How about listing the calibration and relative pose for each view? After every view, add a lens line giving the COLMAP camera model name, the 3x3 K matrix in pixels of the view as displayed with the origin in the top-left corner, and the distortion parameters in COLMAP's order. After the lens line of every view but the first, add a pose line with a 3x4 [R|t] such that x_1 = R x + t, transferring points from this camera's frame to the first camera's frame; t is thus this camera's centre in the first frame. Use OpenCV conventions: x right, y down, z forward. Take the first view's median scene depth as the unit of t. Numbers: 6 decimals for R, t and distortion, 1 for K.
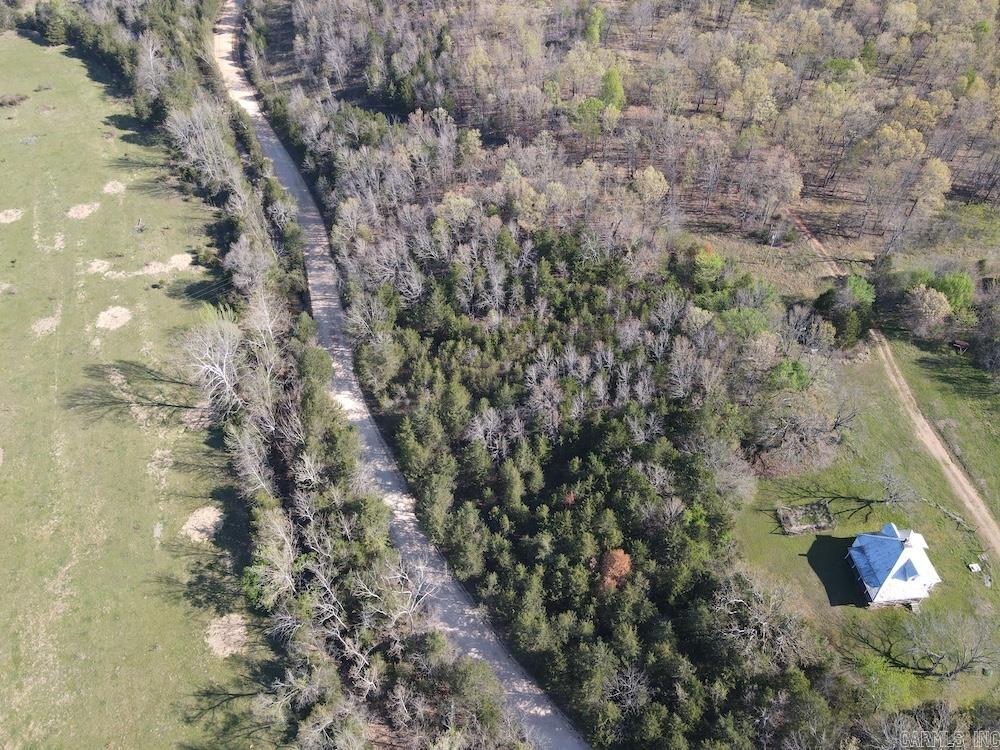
lens RADIAL K [[733.2, 0, 500.0], [0, 733.2, 375.0], [0, 0, 1]] dist [0.007653, 0.009321]
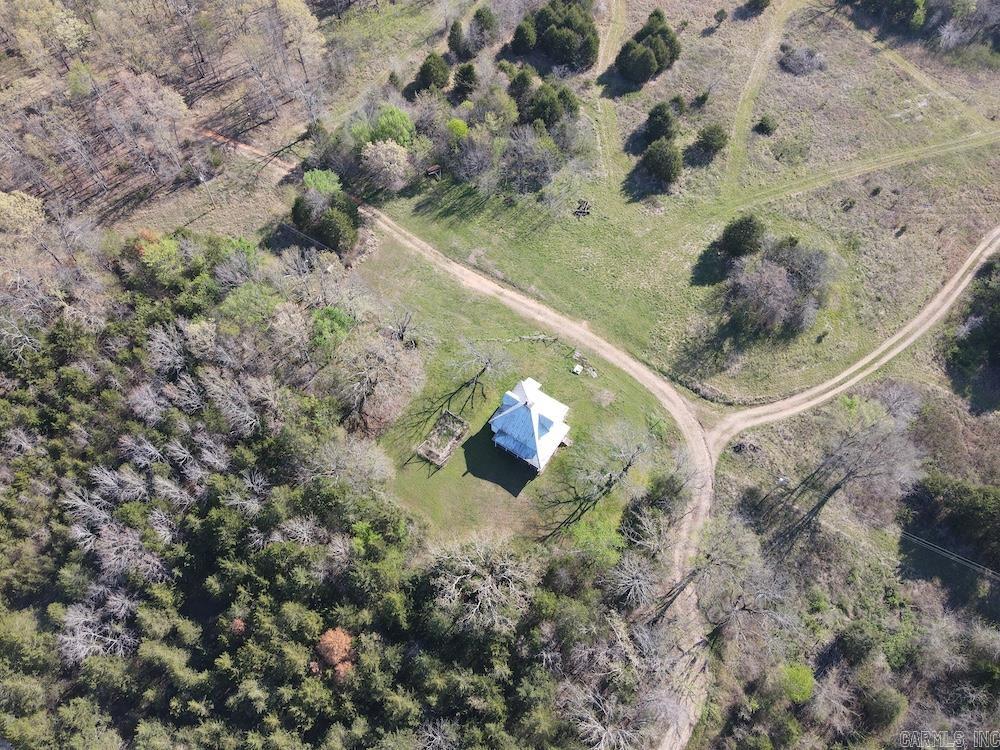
lens RADIAL K [[733.2, 0, 500.0], [0, 733.2, 375.0], [0, 0, 1]] dist [0.007653, 0.009321]
pose [[0.633802, -0.672526, 0.382104, 0.145916], [0.566432, 0.739950, 0.362807, -0.161360], [-0.526735, -0.013512, 0.849922, 0.143431]]
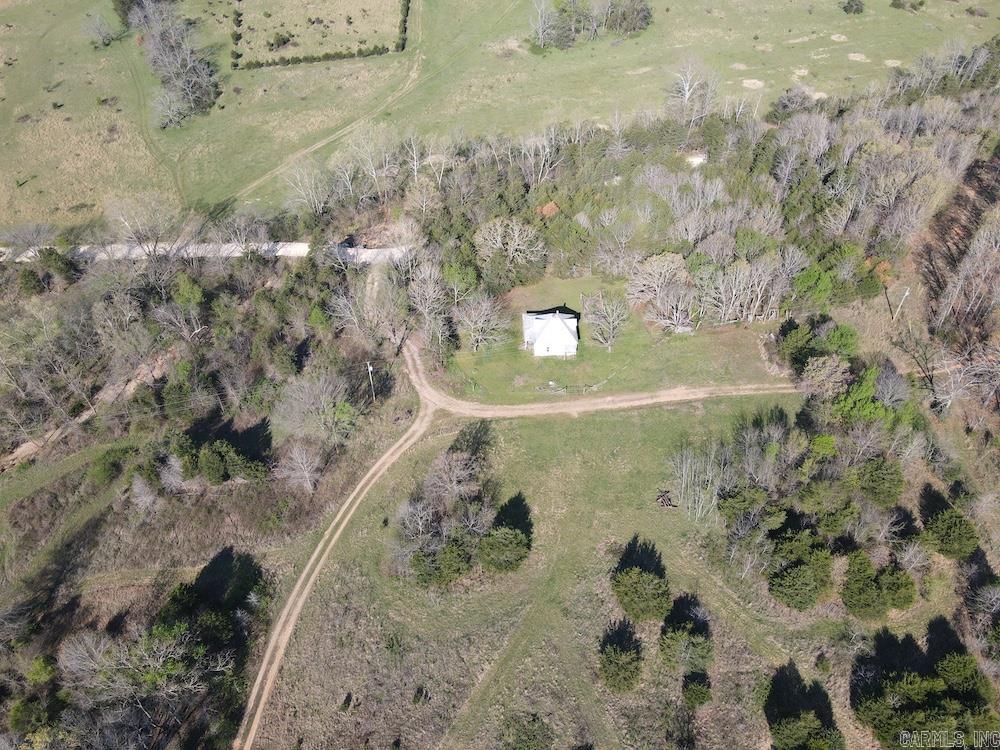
lens RADIAL K [[733.2, 0, 500.0], [0, 733.2, 375.0], [0, 0, 1]] dist [0.007653, 0.009321]
pose [[-0.051548, 0.726628, -0.685095, 1.351011], [-0.728175, 0.442129, 0.523721, -0.307286], [0.683450, 0.525865, 0.506321, 0.261783]]
